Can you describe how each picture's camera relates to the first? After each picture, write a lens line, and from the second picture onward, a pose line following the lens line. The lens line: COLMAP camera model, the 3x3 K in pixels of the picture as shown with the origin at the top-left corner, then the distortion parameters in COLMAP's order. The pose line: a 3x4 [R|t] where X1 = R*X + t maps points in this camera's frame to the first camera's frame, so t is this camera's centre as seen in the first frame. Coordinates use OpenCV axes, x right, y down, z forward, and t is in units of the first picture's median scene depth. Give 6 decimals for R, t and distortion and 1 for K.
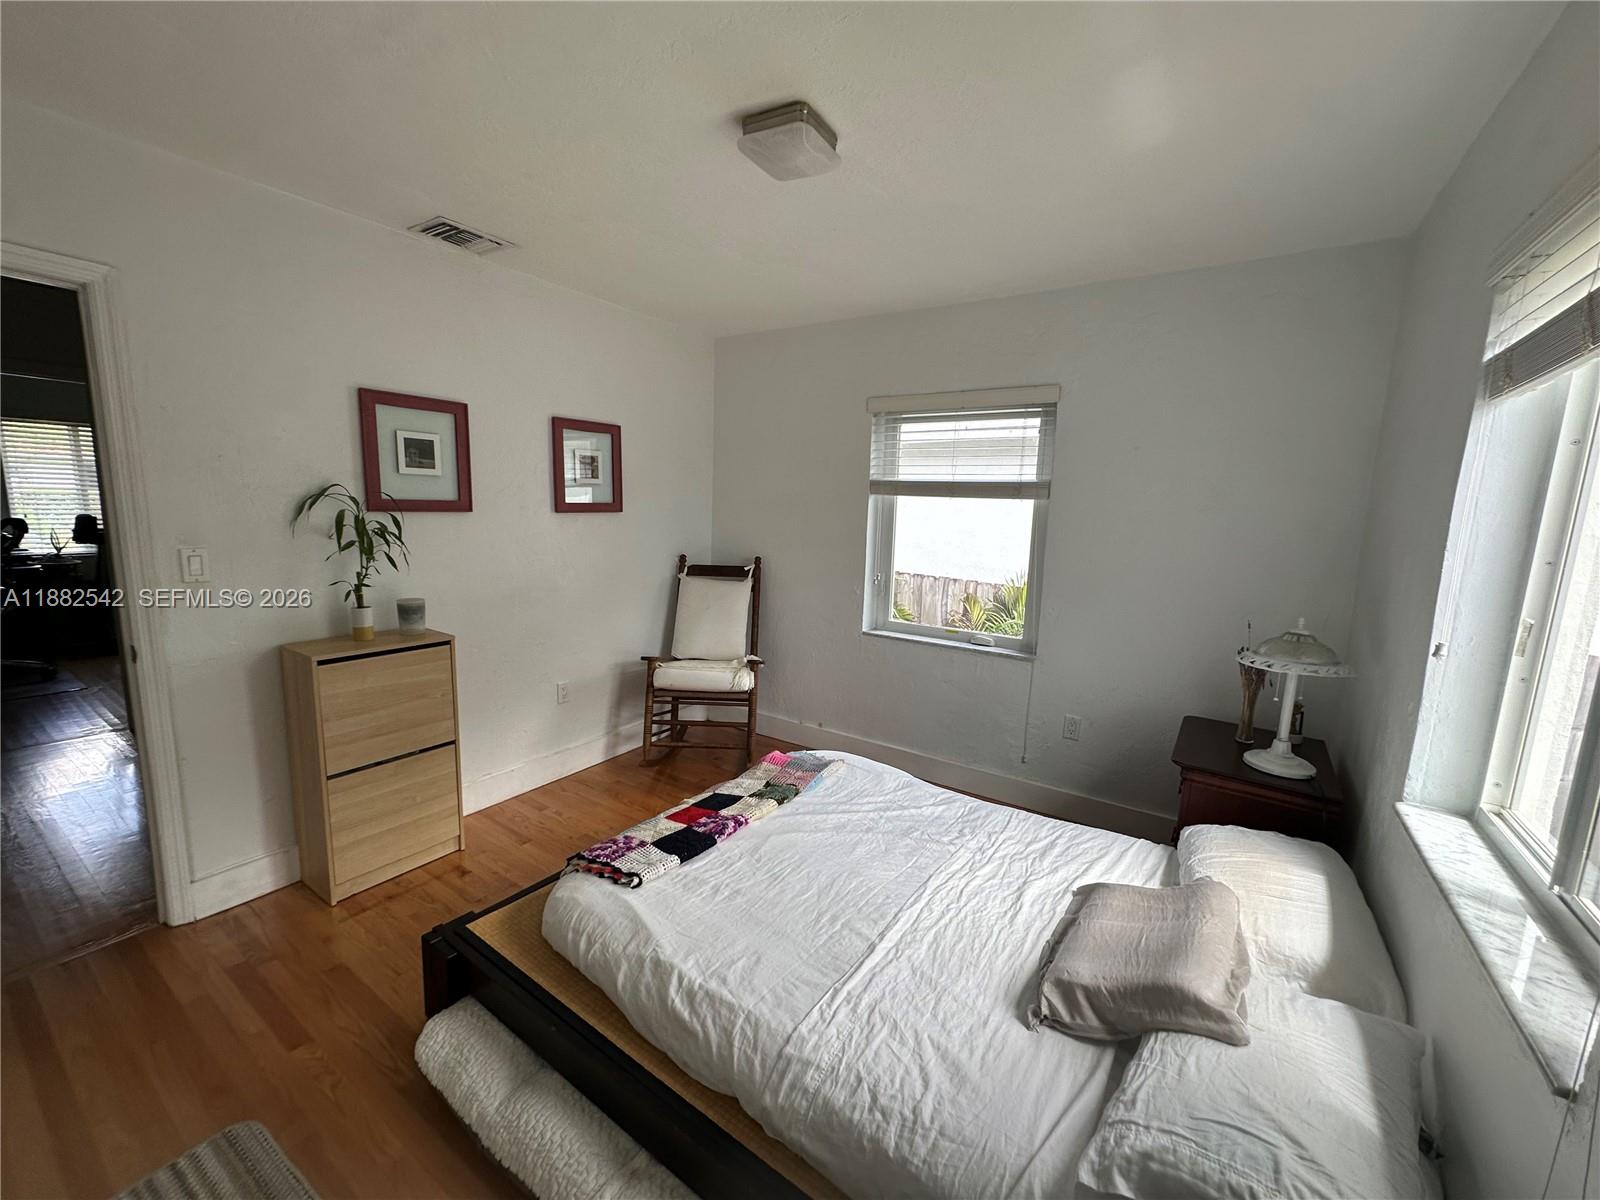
lens RADIAL K [[638.5, 0, 802.3], [0, 638.5, 600.7], [0, 0, 1]] dist [-0.000736, -0.000012]
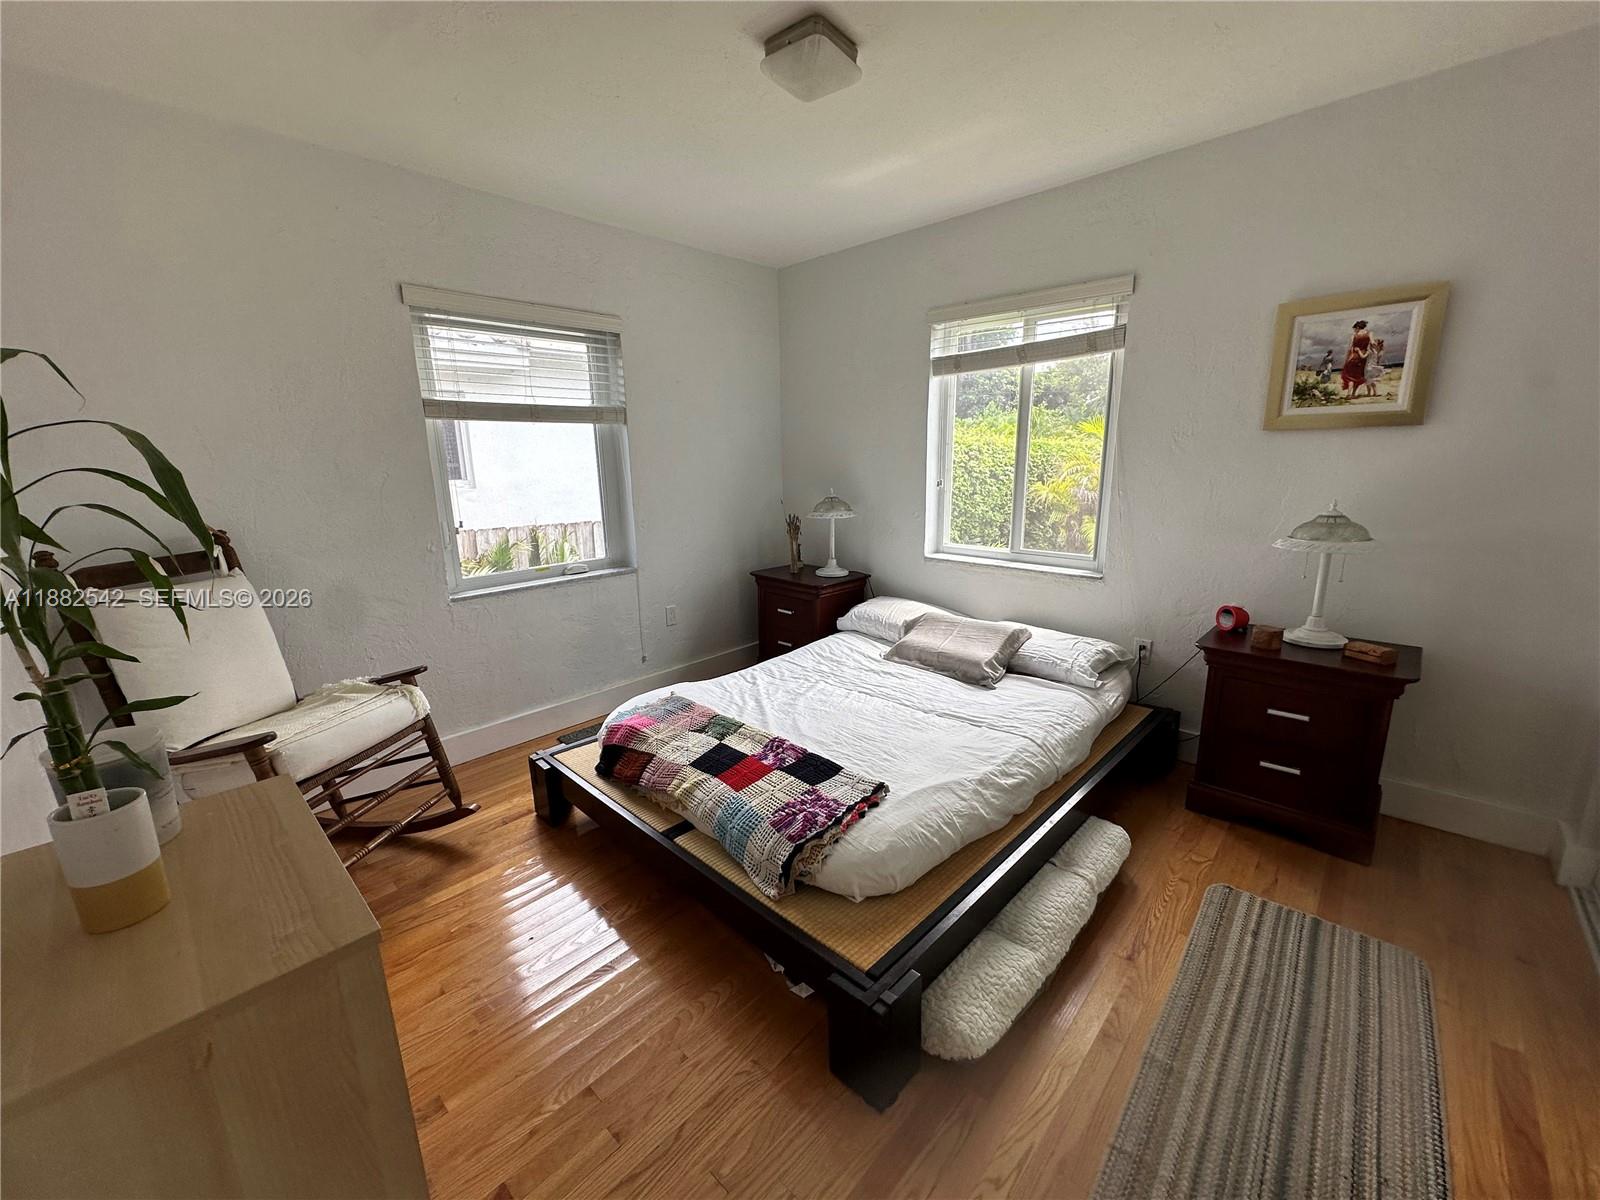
lens RADIAL K [[638.5, 0, 805.1], [0, 638.5, 597.2], [0, 0, 1]] dist [-0.000736, -0.000012]
pose [[0.164455, -0.256183, 0.952536, -0.881340], [0.177355, 0.957626, 0.226932, -0.082552], [-0.970309, 0.131617, 0.202922, 0.653074]]
